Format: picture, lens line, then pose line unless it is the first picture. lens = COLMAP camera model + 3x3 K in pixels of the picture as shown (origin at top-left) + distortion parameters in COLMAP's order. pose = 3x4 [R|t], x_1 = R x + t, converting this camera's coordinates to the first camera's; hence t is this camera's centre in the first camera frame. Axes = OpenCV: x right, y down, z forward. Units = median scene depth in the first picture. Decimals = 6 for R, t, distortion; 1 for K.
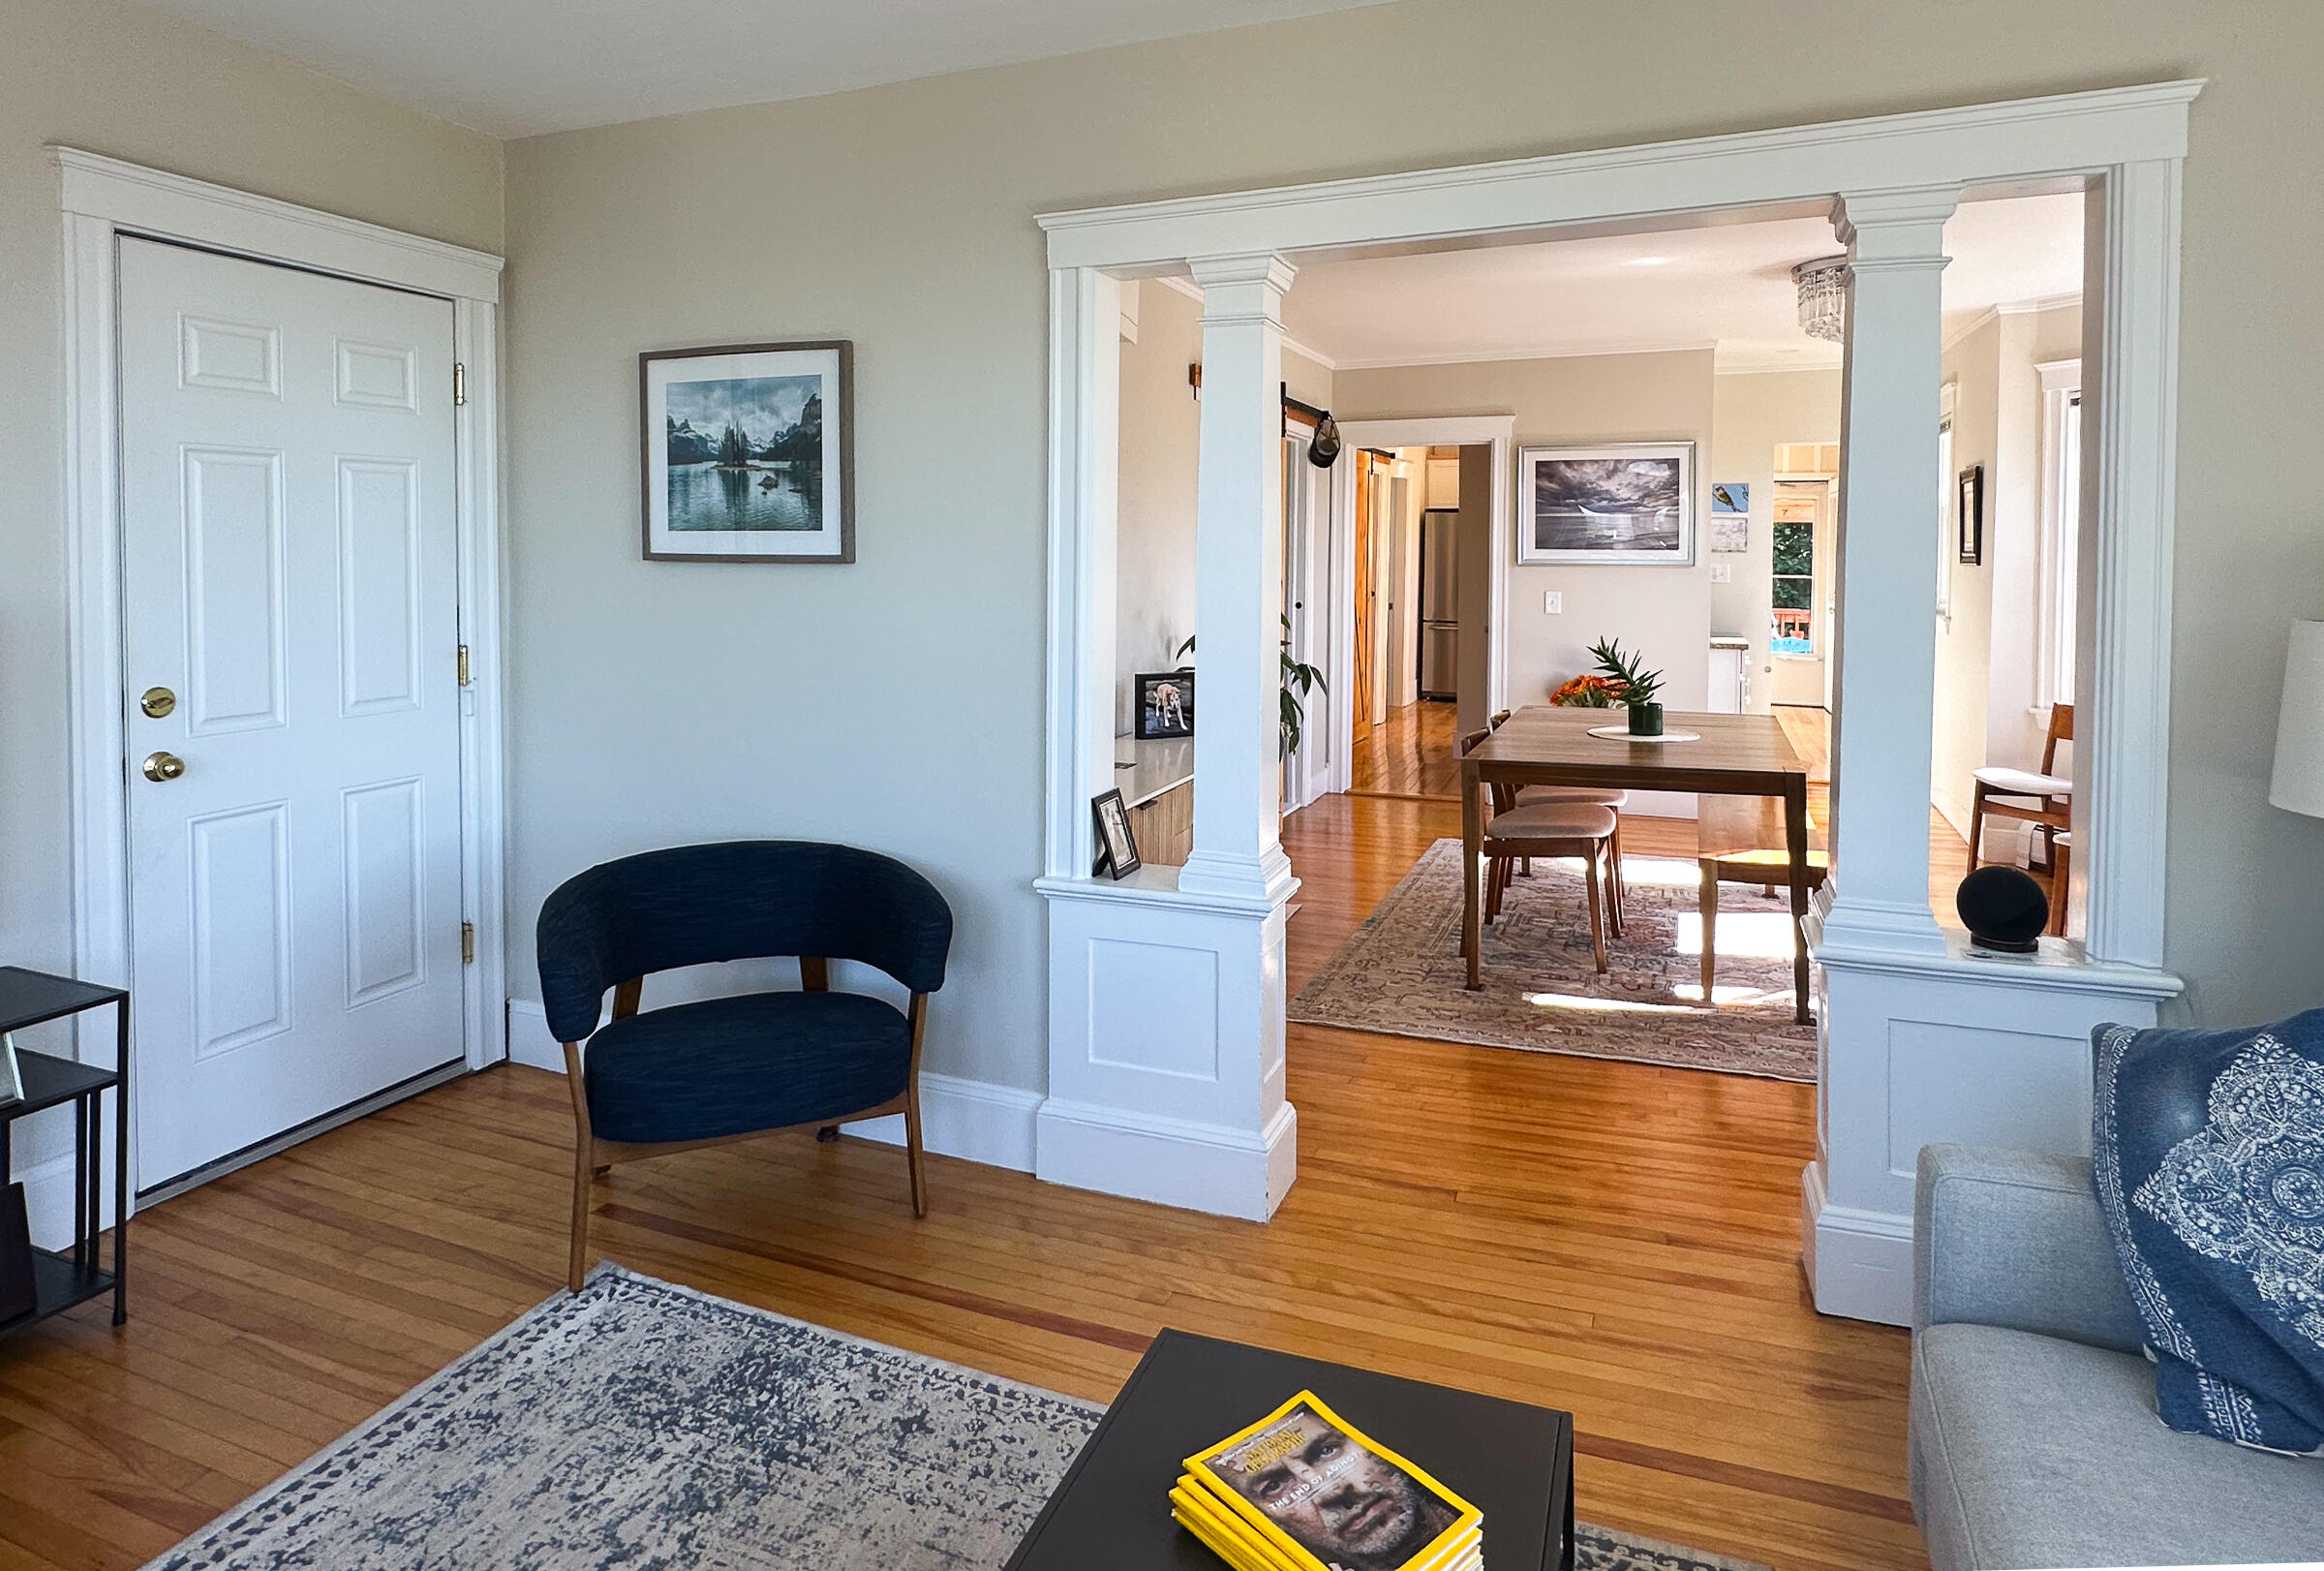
lens RADIAL K [[1290.8, 0, 1180.2], [0, 1290.8, 570.5], [0, 0, 1]] dist [0.003477, 0.000784]
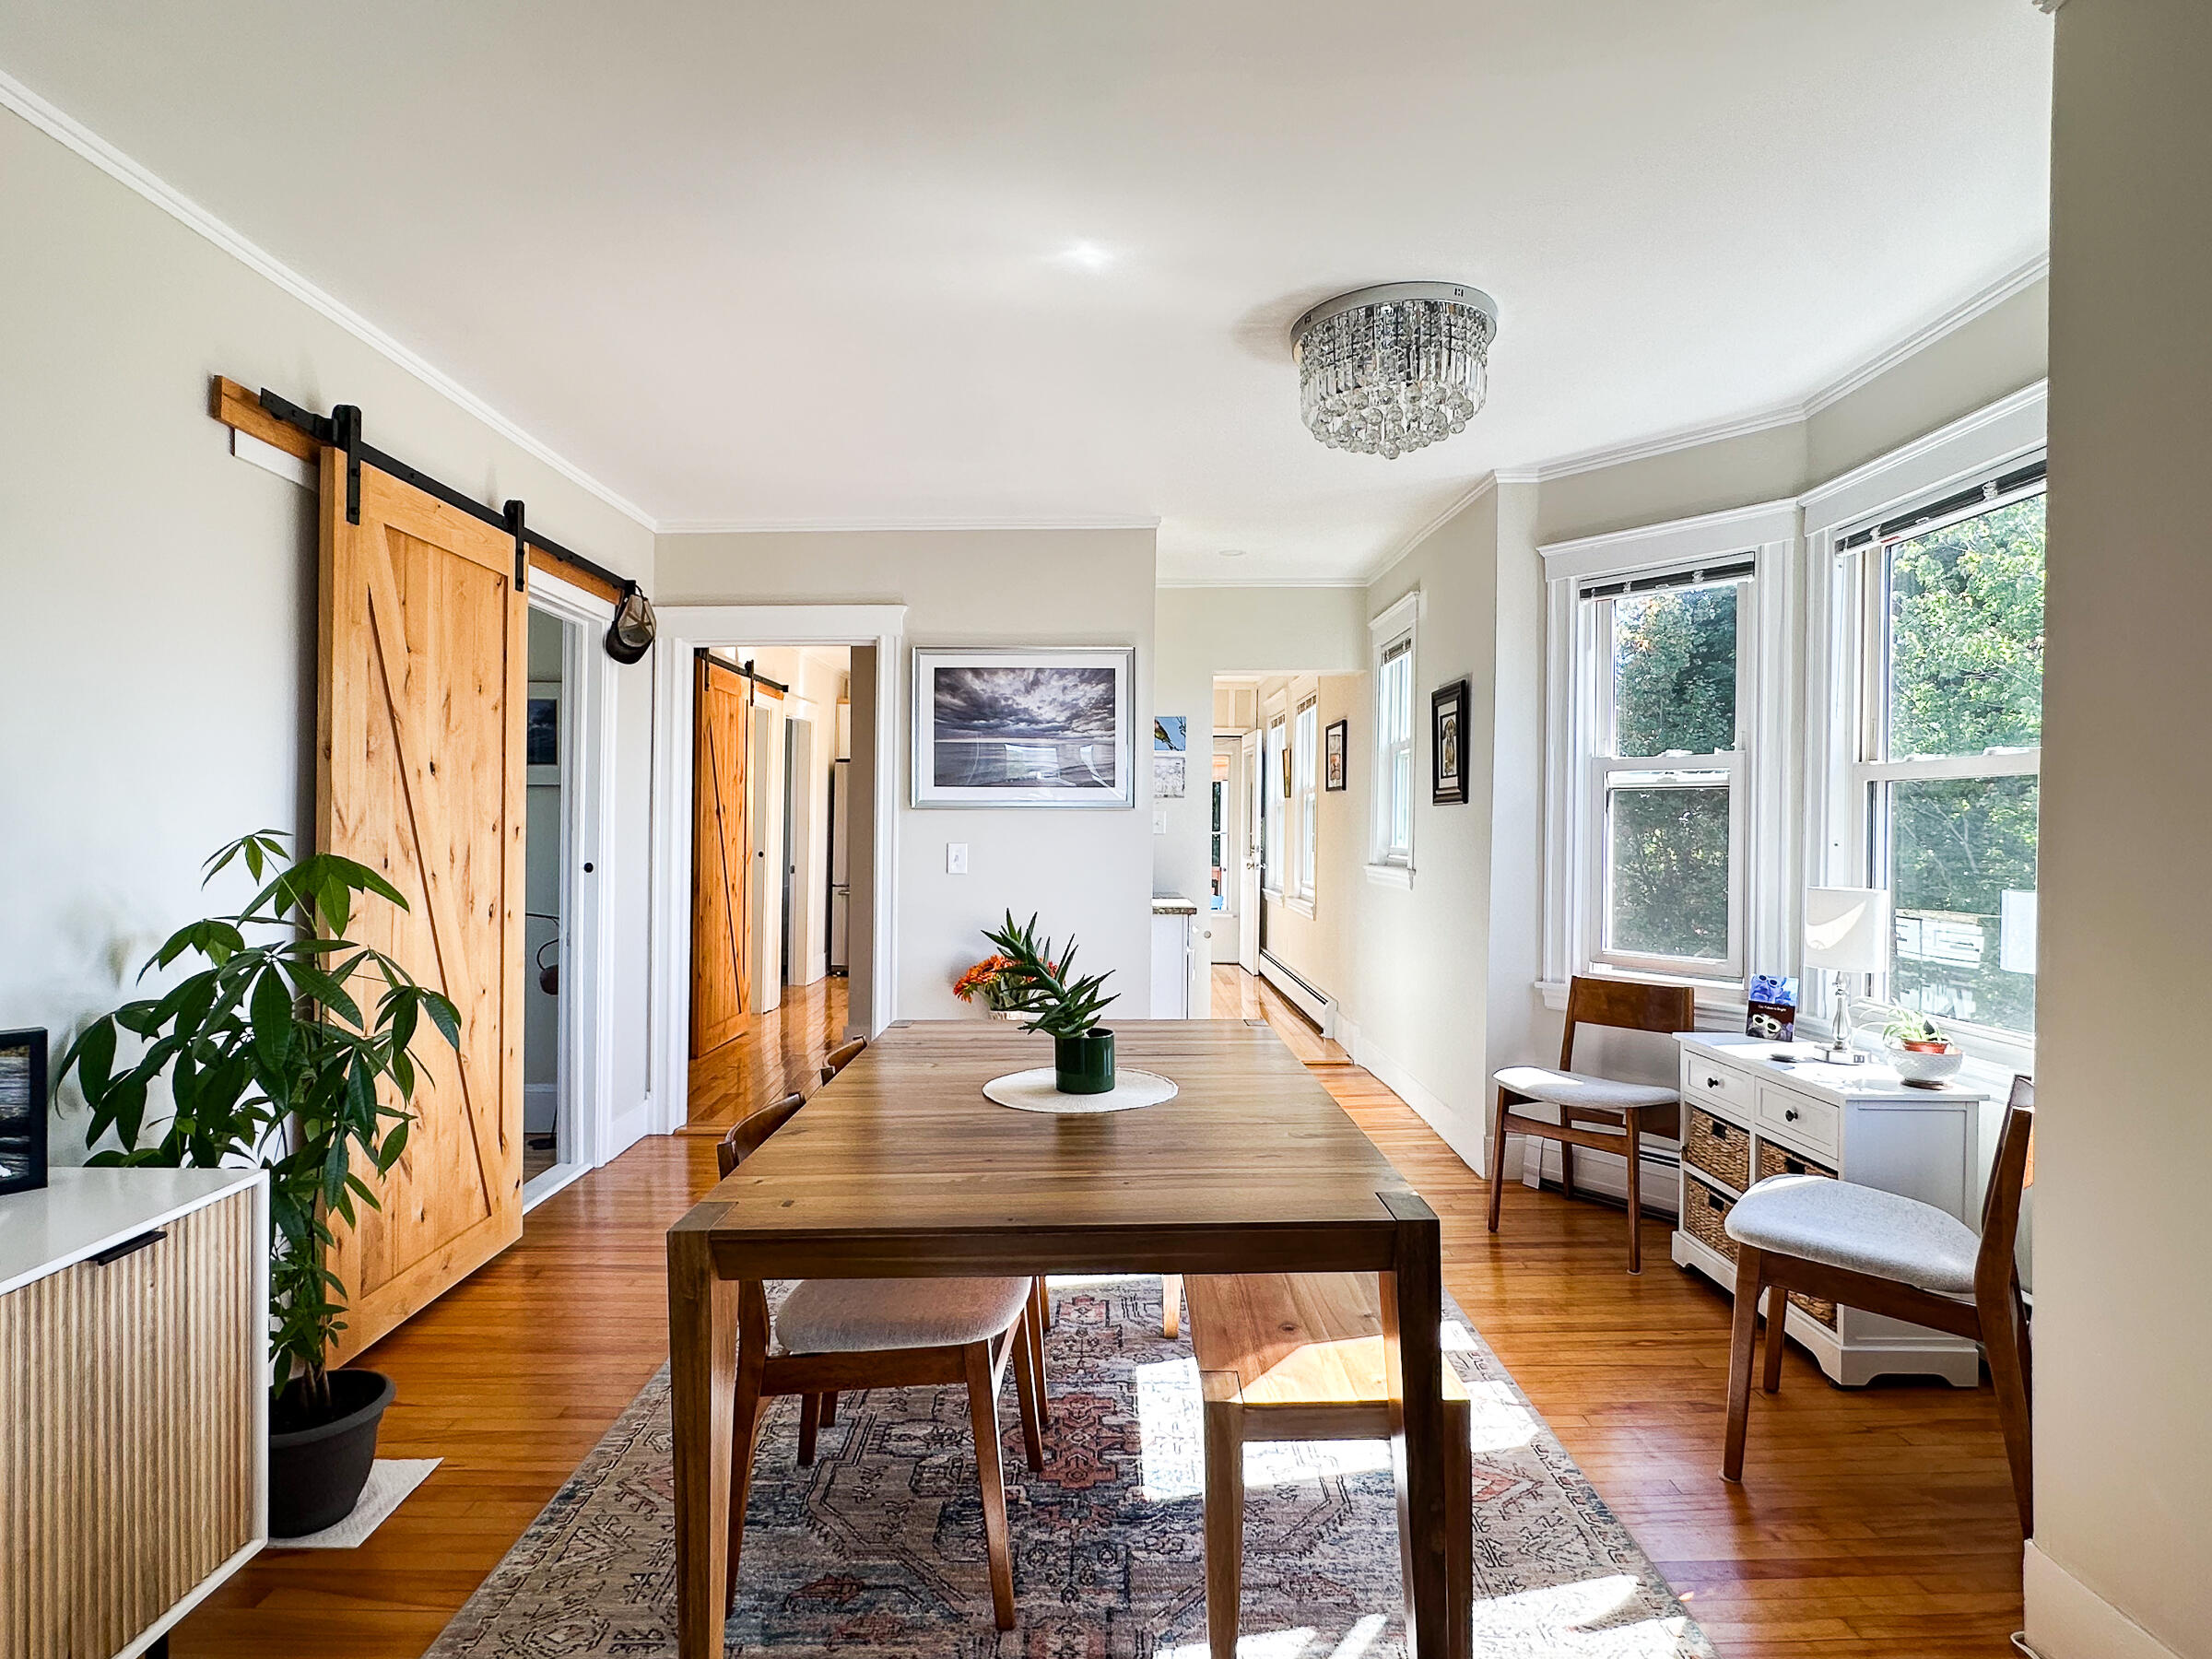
lens RADIAL K [[1150.7, 0, 1110.2], [0, 1150.7, 827.6], [0, 0, 1]] dist [-0.003427, -0.001137]
pose [[0.926925, -0.002030, 0.375242, 0.123866], [0.006057, 0.999936, -0.009553, 0.014108], [-0.375198, 0.011128, 0.926878, 0.359228]]
